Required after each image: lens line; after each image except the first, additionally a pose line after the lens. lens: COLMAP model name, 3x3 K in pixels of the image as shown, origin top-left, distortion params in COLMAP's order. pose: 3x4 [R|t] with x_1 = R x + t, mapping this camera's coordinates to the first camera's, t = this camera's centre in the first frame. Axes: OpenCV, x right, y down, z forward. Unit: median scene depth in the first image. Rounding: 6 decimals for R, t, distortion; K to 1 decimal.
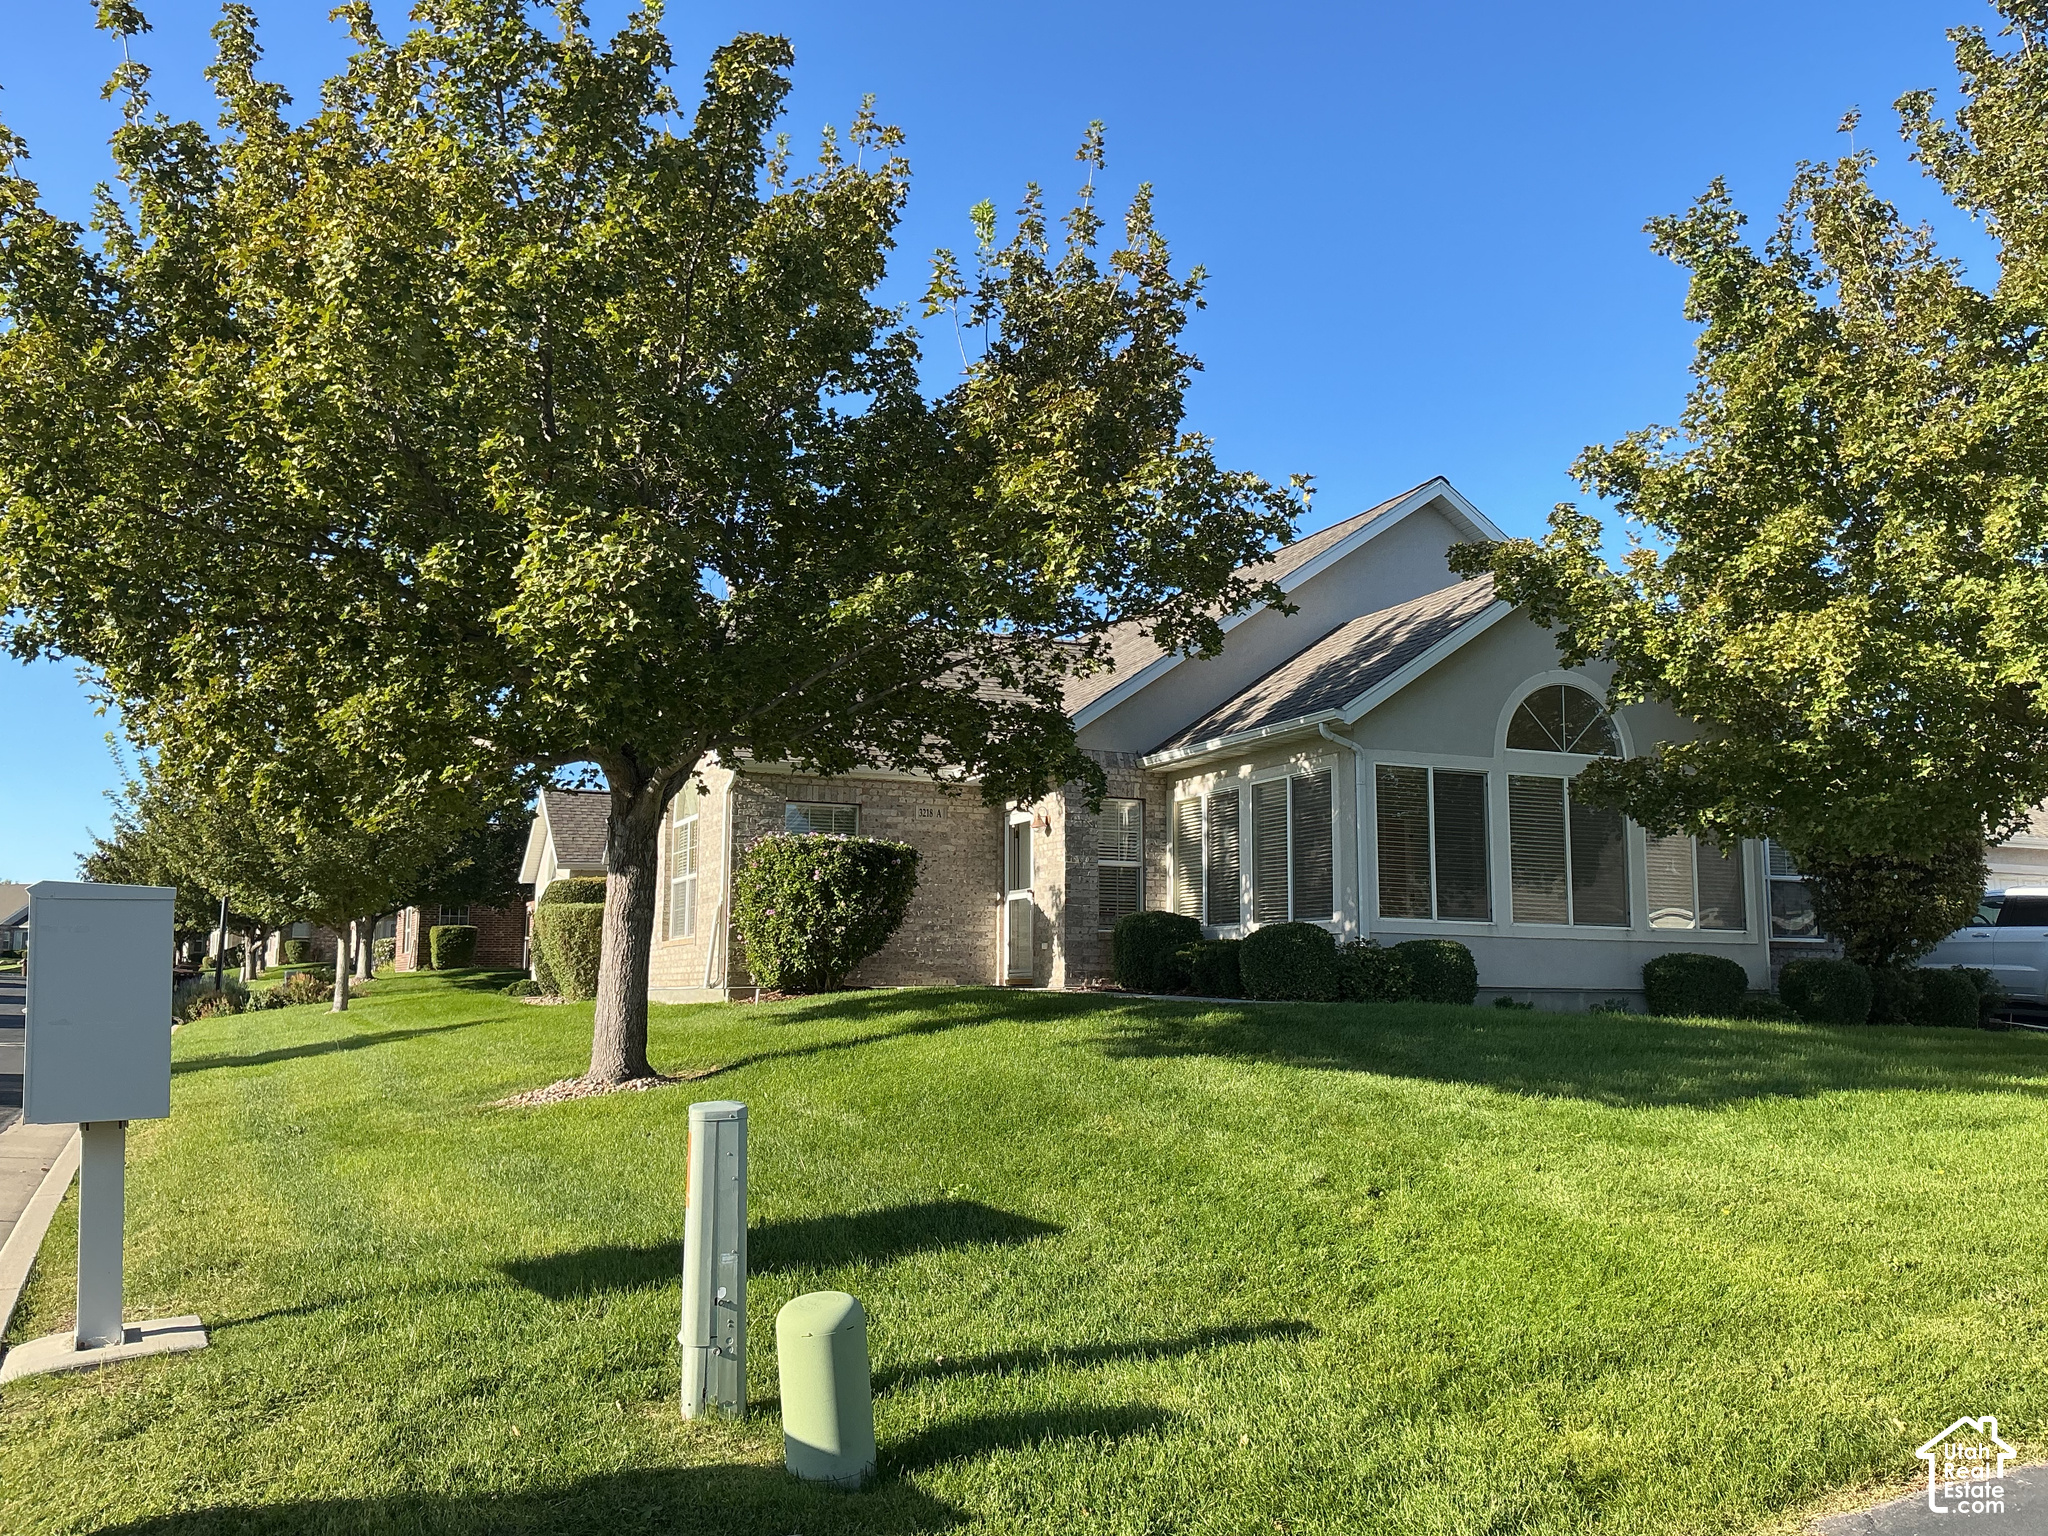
lens RADIAL K [[1690.5, 0, 1024.0], [0, 1690.5, 768.0], [0, 0, 1]] dist [0.192244, -0.341080]
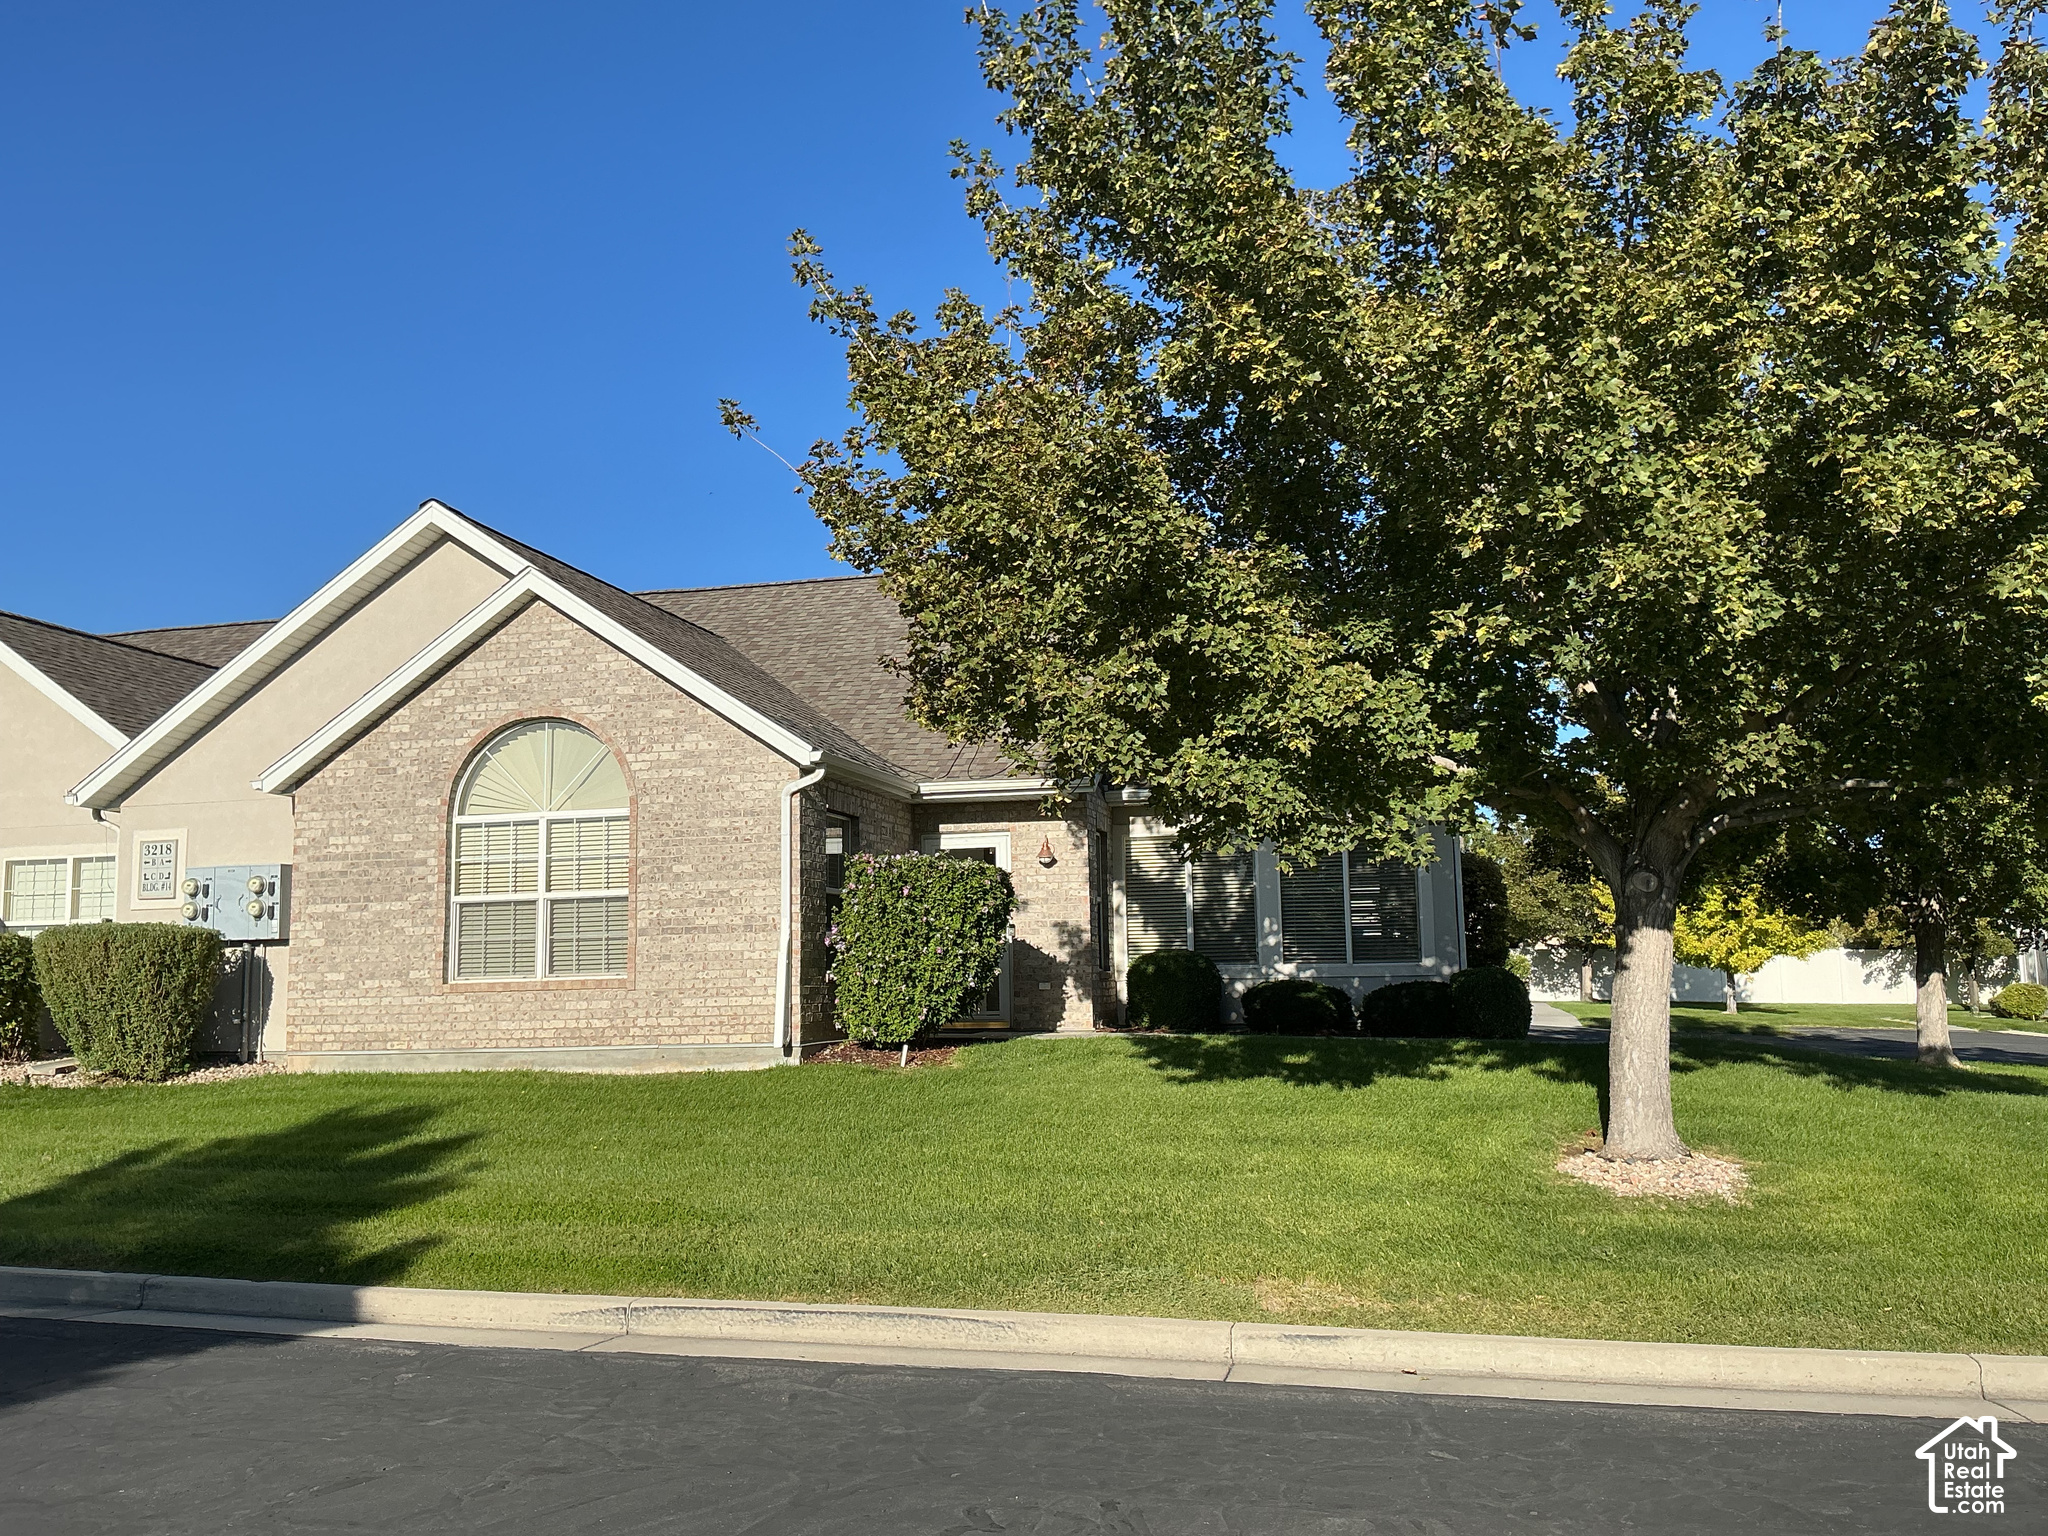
lens RADIAL K [[1690.5, 0, 1024.0], [0, 1690.5, 768.0], [0, 0, 1]] dist [0.192244, -0.341080]
pose [[0.615853, 0.100071, 0.781480, -0.752683], [-0.081214, 0.994680, -0.063371, 0.048449], [-0.783664, -0.024440, 0.620703, 0.467745]]
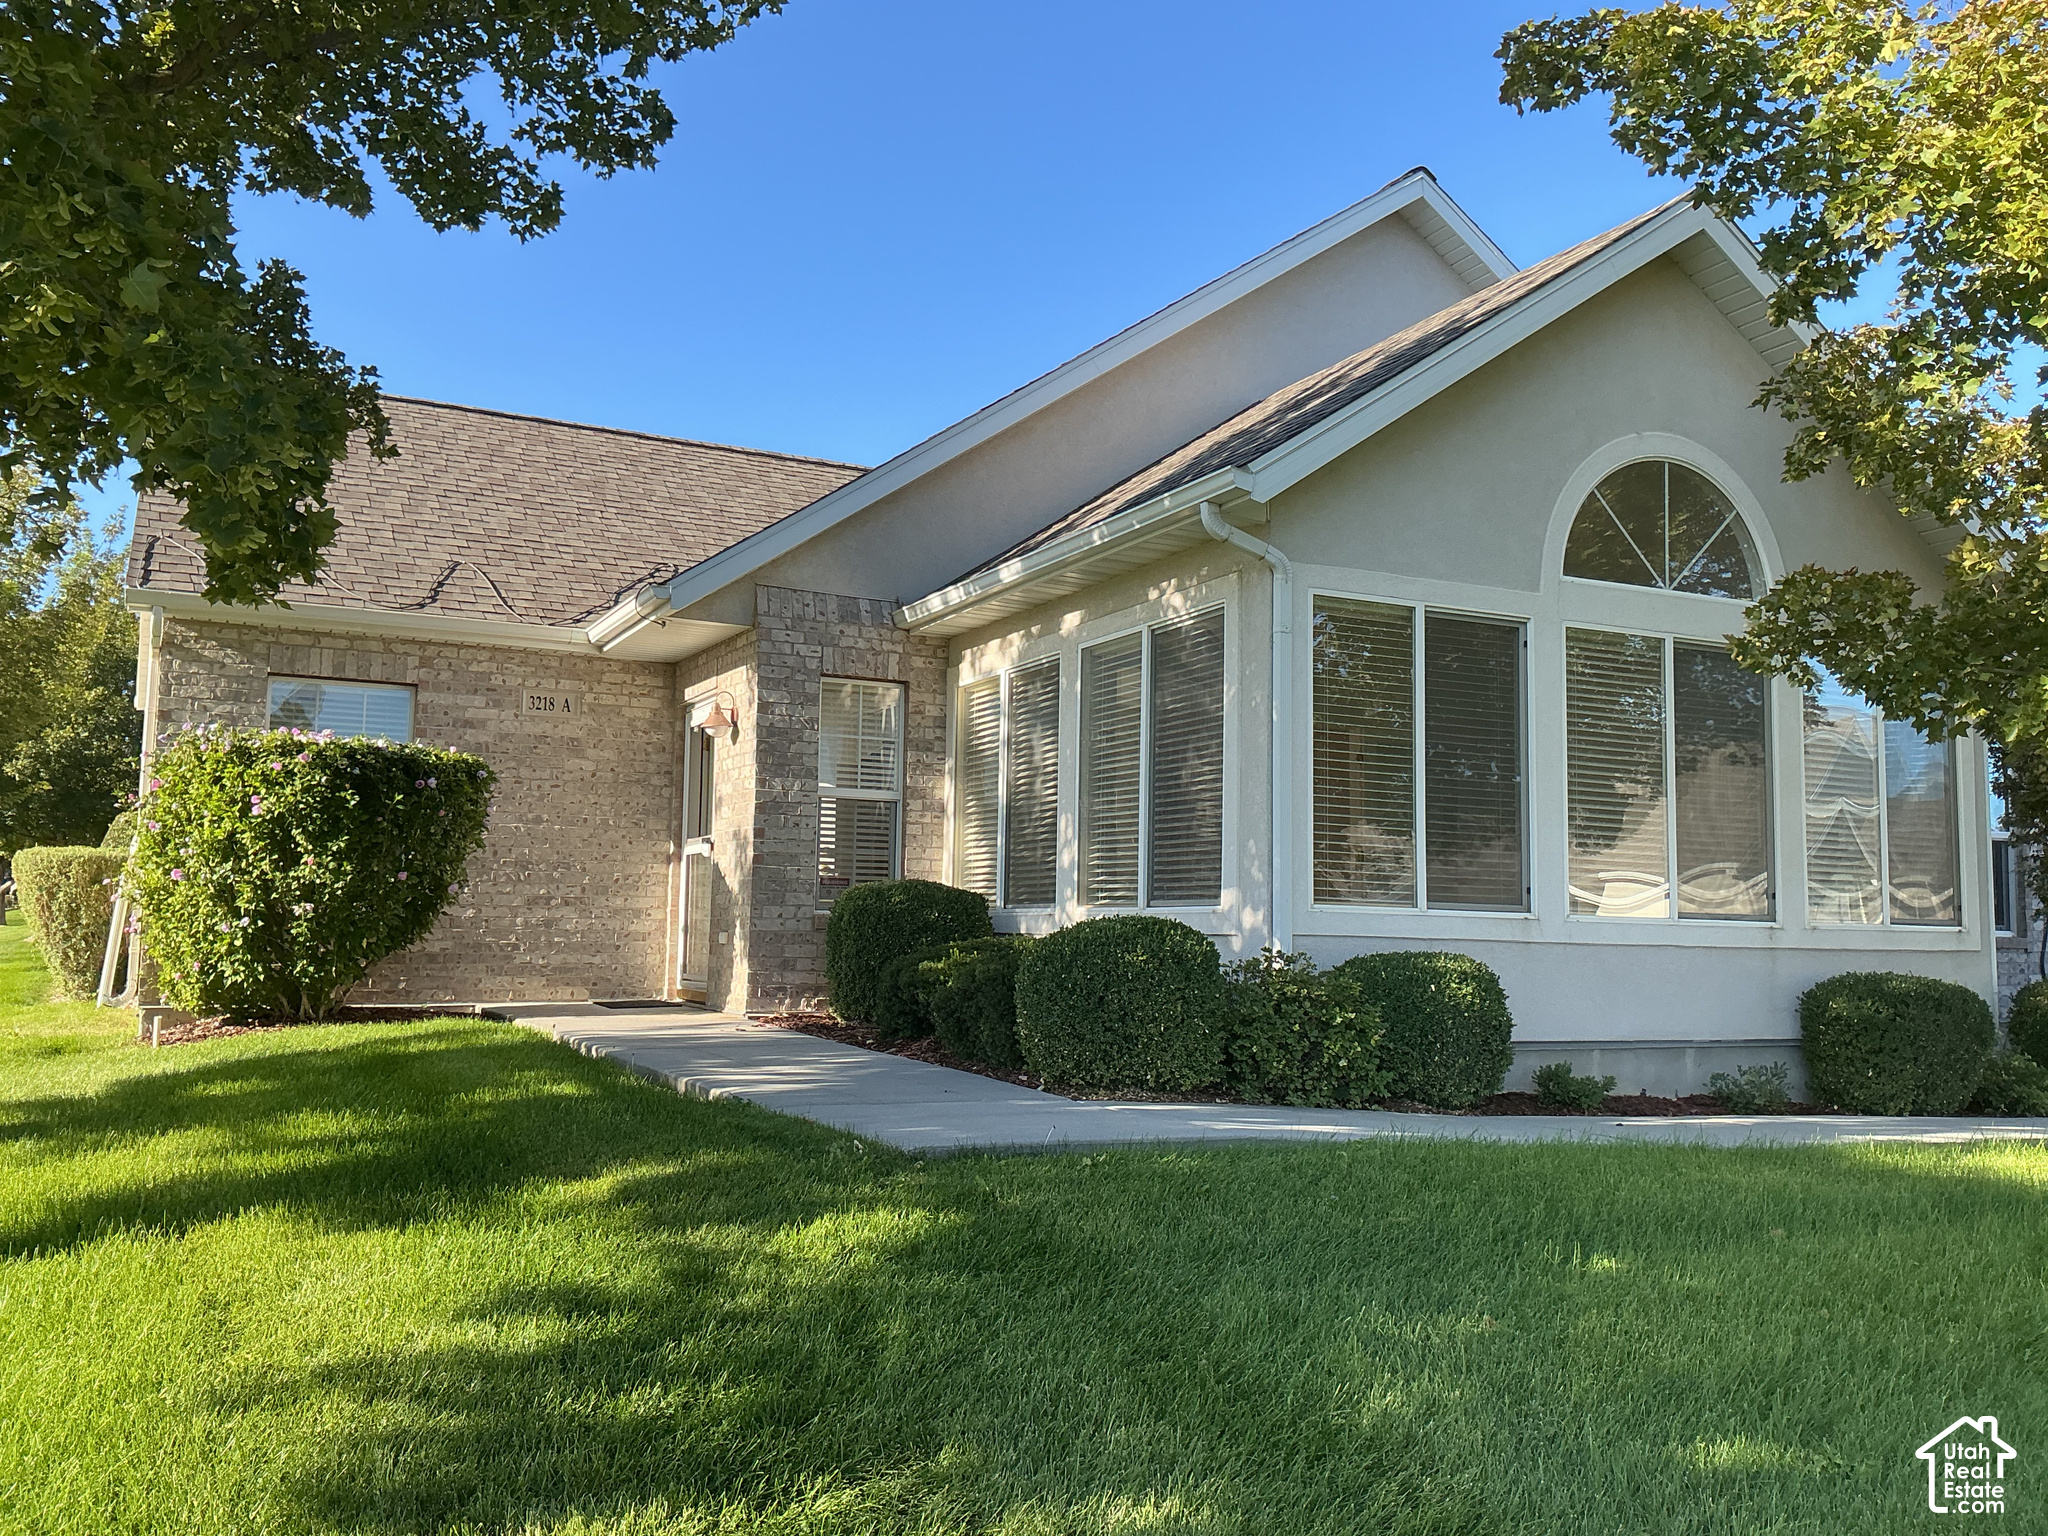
lens RADIAL K [[1690.5, 0, 1024.0], [0, 1690.5, 768.0], [0, 0, 1]] dist [0.192244, -0.341080]
pose [[0.998758, 0.015680, 0.047299, 0.088727], [-0.017198, 0.999345, 0.031847, 0.030179], [-0.046769, -0.032621, 0.998373, 0.450951]]
